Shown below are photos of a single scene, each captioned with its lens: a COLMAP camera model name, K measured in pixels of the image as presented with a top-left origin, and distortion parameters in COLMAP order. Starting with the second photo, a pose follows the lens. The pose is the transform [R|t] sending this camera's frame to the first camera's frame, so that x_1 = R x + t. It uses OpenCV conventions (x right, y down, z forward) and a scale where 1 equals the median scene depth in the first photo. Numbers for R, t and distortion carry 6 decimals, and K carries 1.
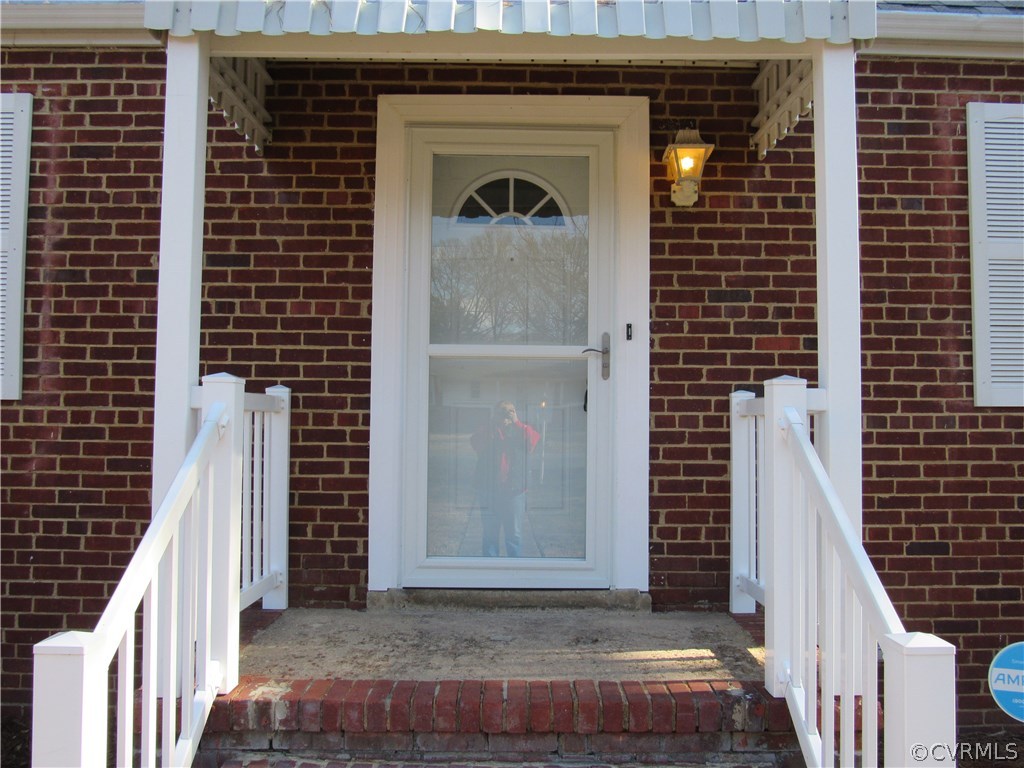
lens RADIAL K [[893.5, 0, 512.0], [0, 893.5, 384.0], [0, 0, 1]] dist [0.001628, 0.002375]
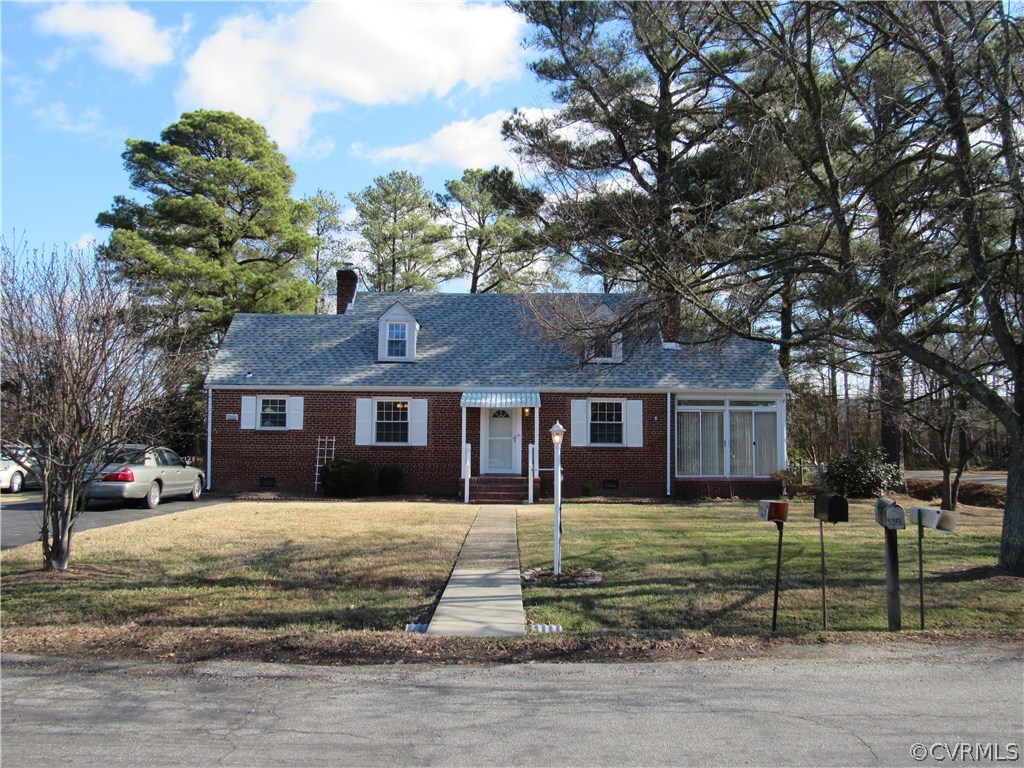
lens RADIAL K [[893.5, 0, 512.0], [0, 893.5, 384.0], [0, 0, 1]] dist [0.001628, 0.002375]
pose [[0.999169, -0.001564, -0.040737, 0.356211], [0.000166, 0.999412, -0.034297, -0.214040], [0.040767, 0.034262, 0.998581, -5.698263]]
